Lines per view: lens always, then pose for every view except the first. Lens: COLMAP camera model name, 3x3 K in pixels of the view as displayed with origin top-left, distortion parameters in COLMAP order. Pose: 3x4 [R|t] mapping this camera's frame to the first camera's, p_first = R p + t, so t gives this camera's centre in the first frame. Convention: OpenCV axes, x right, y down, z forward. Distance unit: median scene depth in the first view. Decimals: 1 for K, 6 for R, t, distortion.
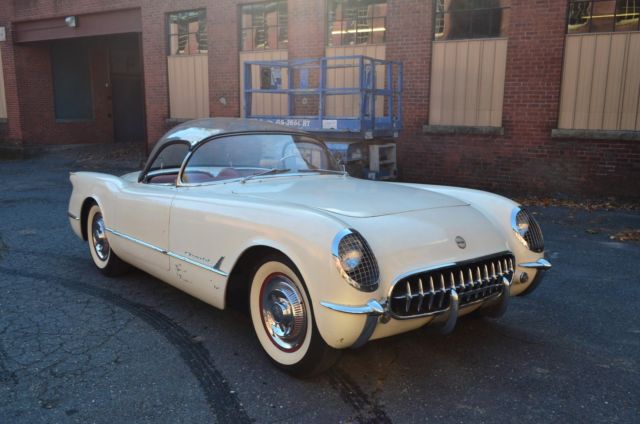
lens RADIAL K [[587.1, 0, 320.8], [0, 587.1, 230.1], [0, 0, 1]] dist [-0.006487, -0.007112]
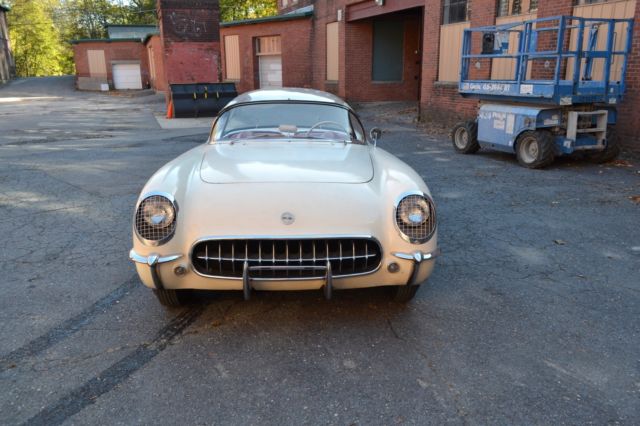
lens RADIAL K [[499.5, 0, 320.0], [0, 499.5, 213.0], [0, 0, 1]] dist [-0.009192, 0.008780]
pose [[0.807971, 0.148336, -0.570244, 0.240717], [-0.104518, 0.988526, 0.109053, -0.027629], [0.579878, -0.028511, 0.814204, 0.099844]]
